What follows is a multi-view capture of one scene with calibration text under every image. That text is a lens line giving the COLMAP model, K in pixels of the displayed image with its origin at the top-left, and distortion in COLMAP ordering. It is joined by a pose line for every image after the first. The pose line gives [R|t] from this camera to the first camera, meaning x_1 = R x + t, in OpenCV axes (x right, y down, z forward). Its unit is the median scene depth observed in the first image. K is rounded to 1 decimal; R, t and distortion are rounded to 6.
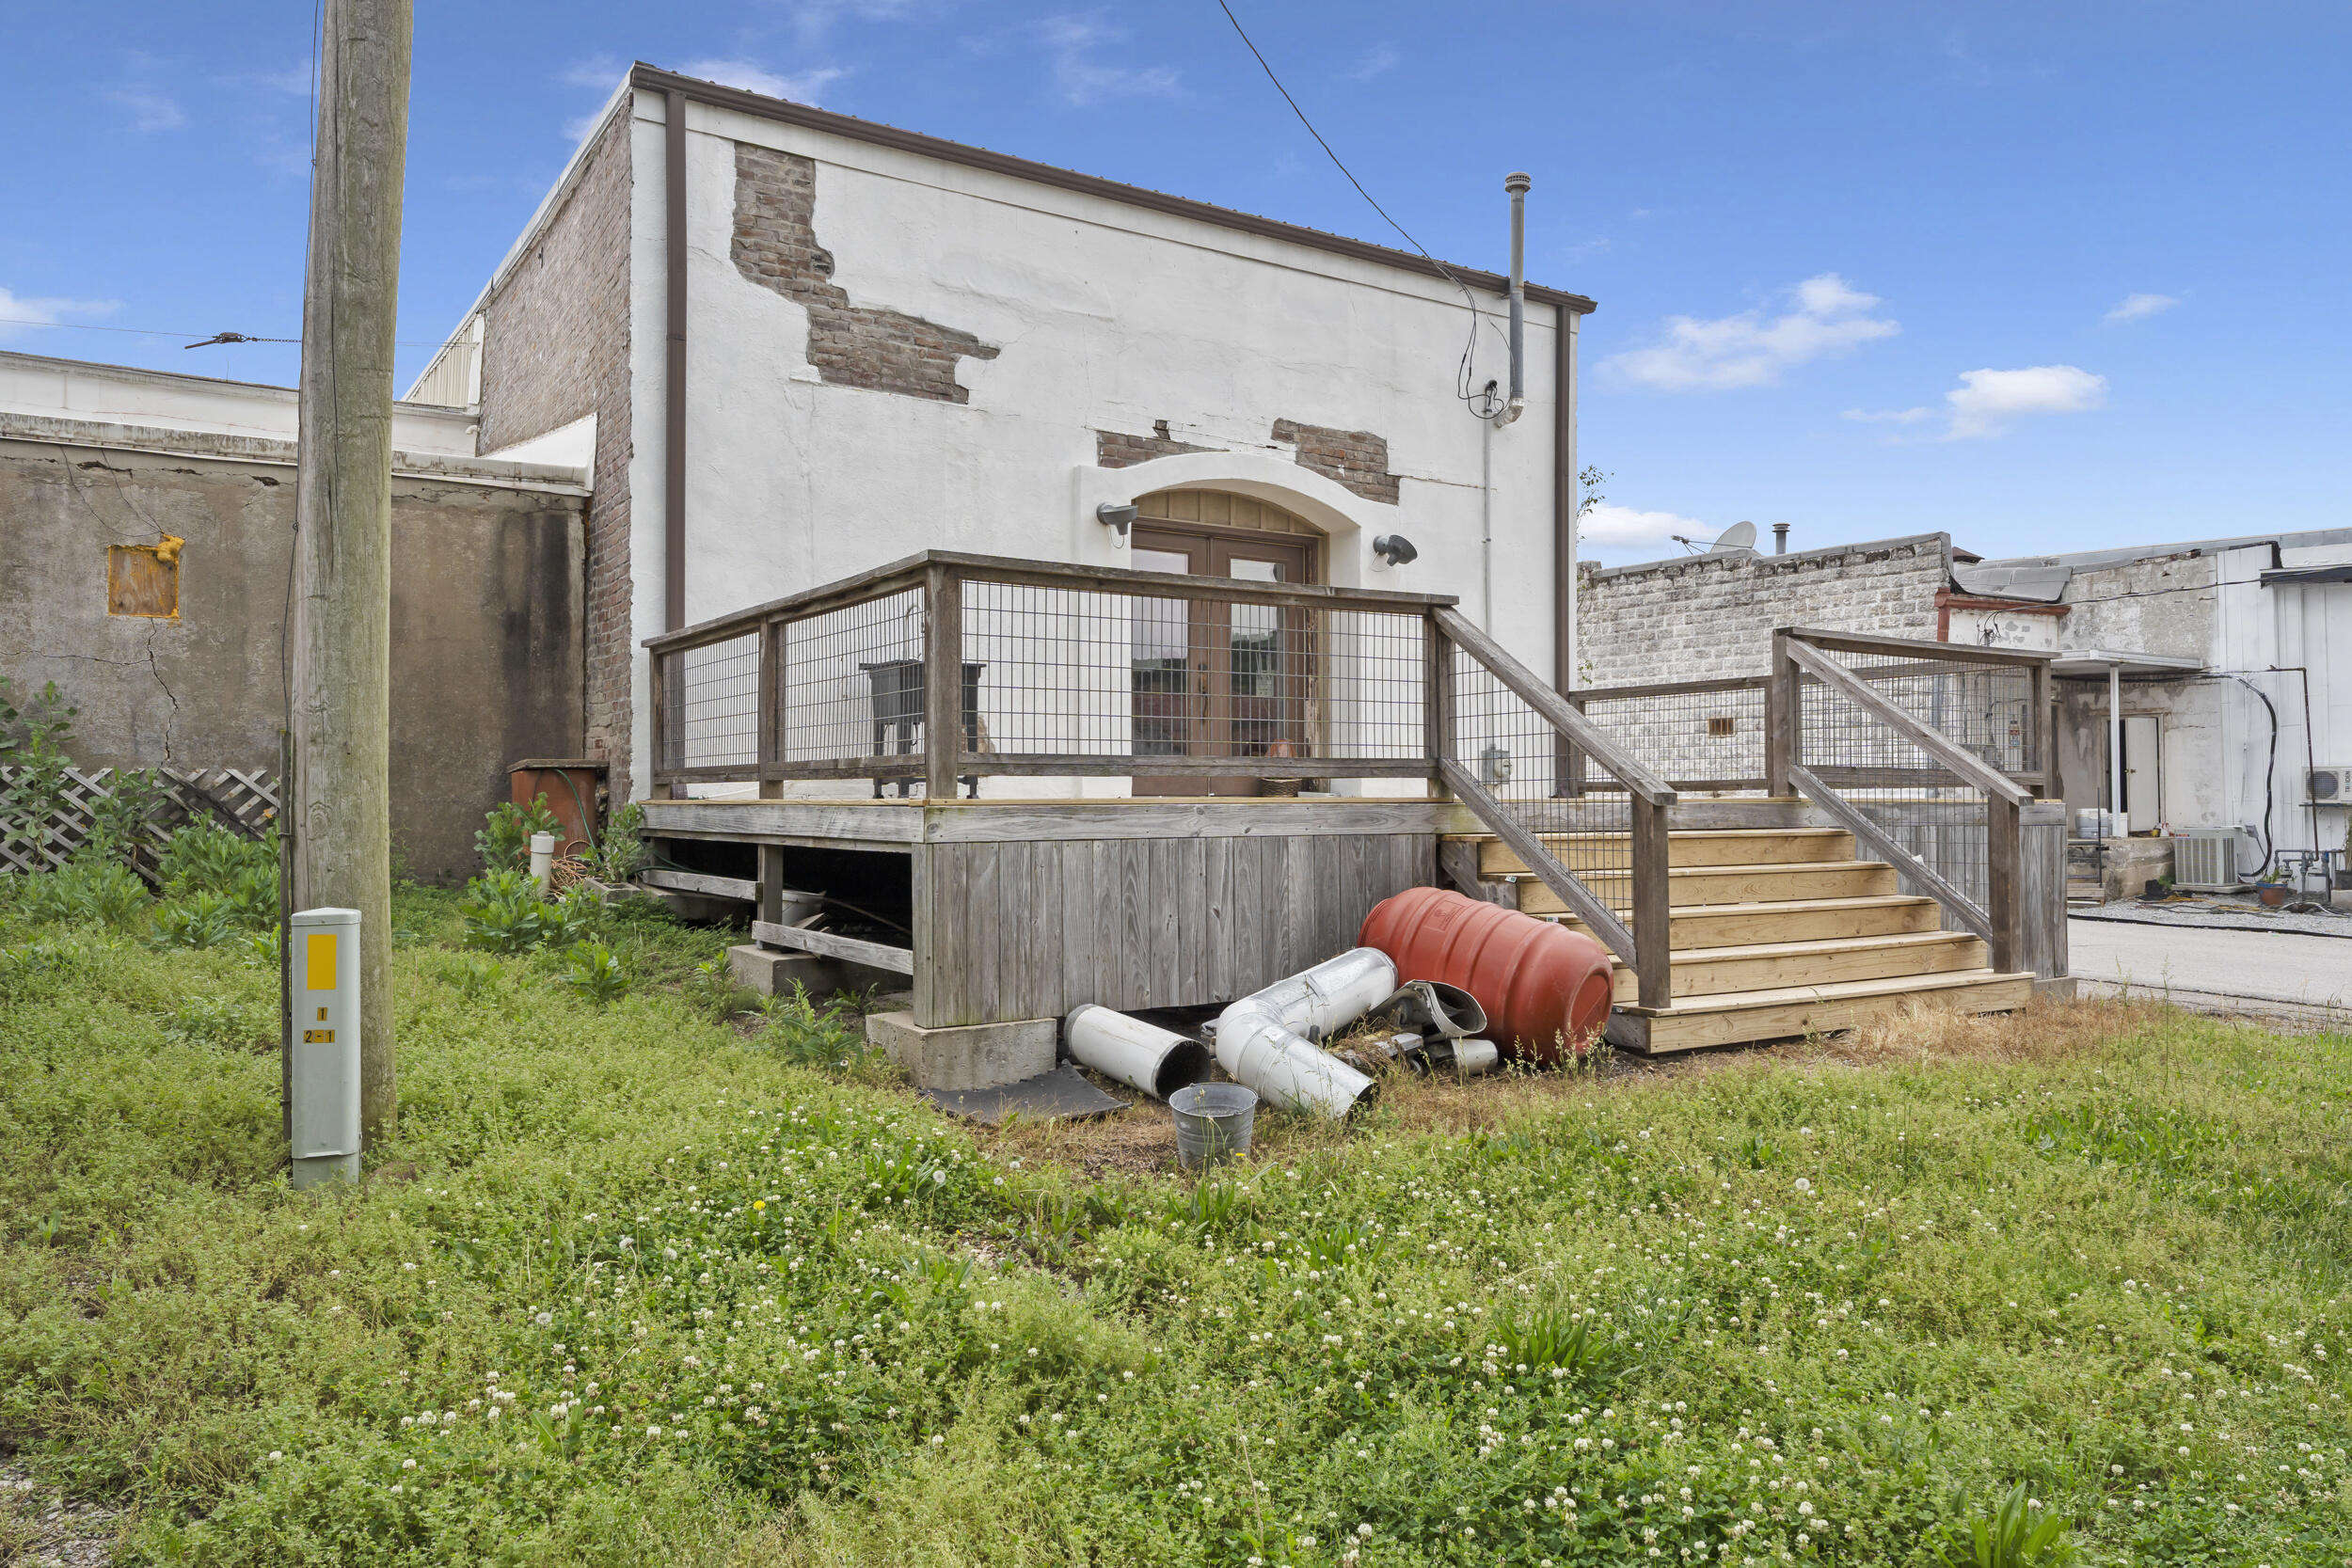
lens RADIAL K [[1584.6, 0, 1176.0], [0, 1584.6, 784.0], [0, 0, 1]] dist [-0.000964, -0.000531]
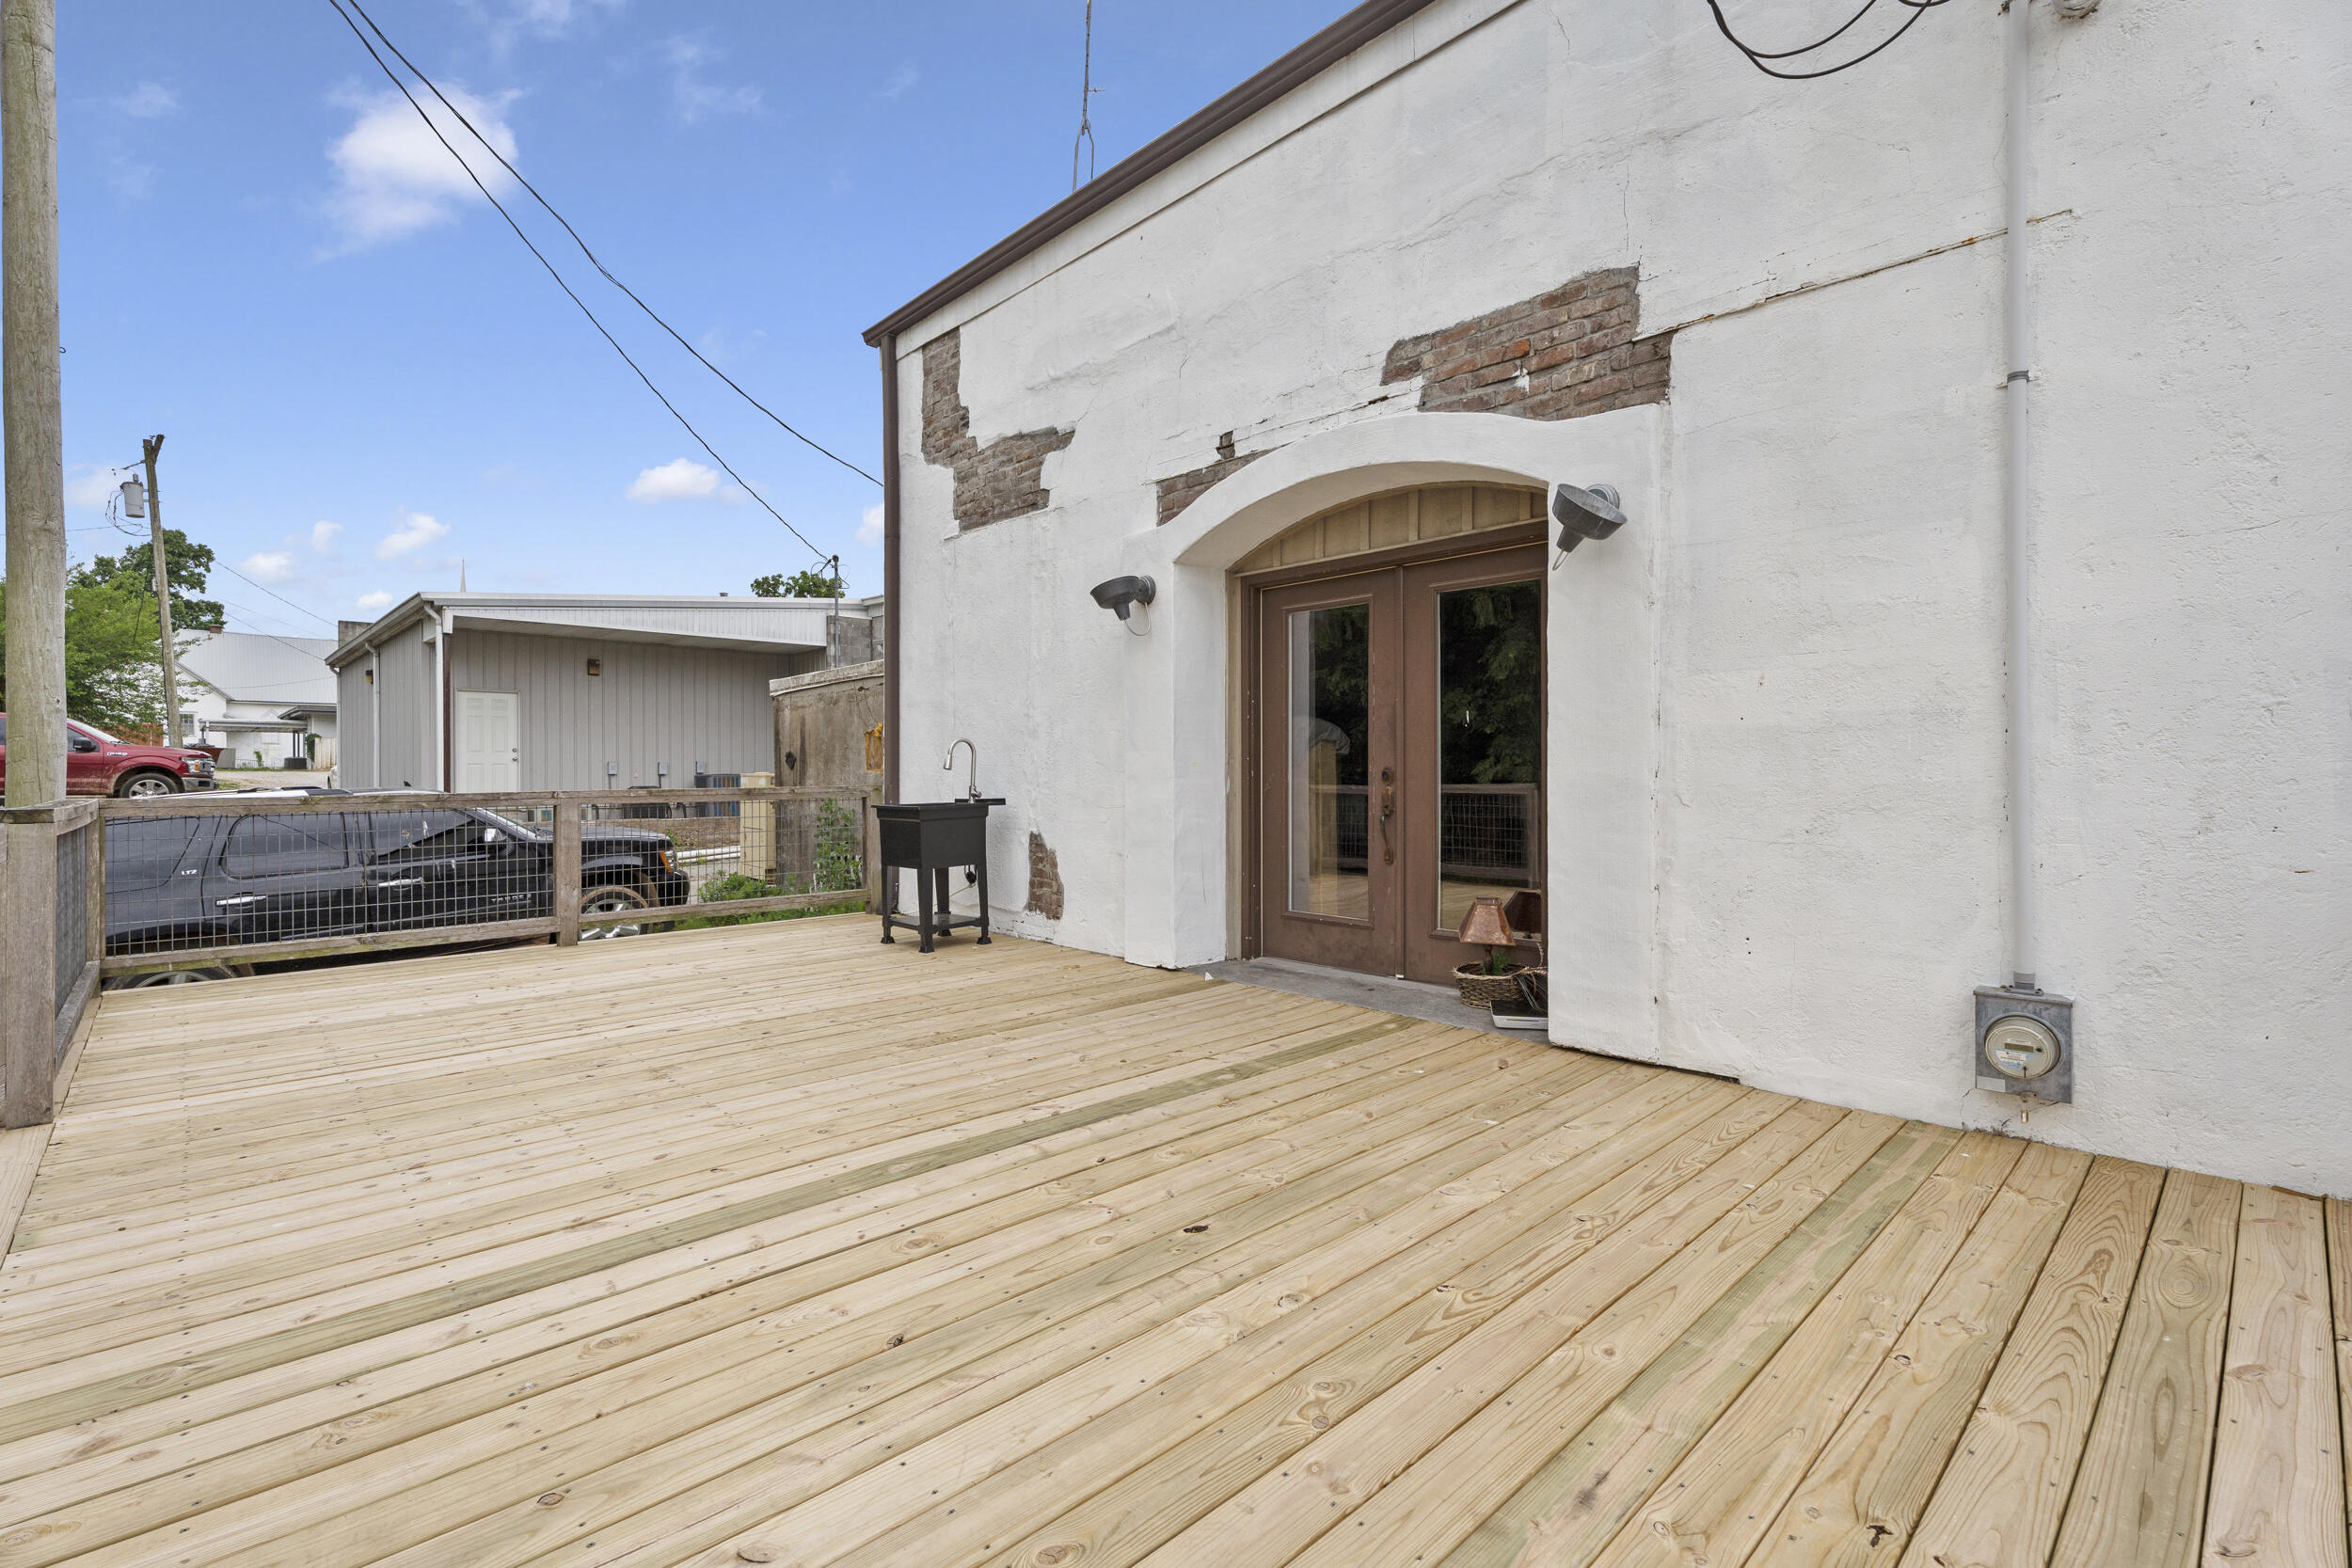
lens RADIAL K [[1049.4, 0, 1182.5], [0, 1049.4, 783.2], [0, 0, 1]] dist [0.003607, -0.000929]
pose [[0.186582, 0.014483, -0.982333, 0.483737], [0.014651, 0.999739, 0.017522, -0.090177], [0.982330, -0.017661, 0.186321, 0.966959]]
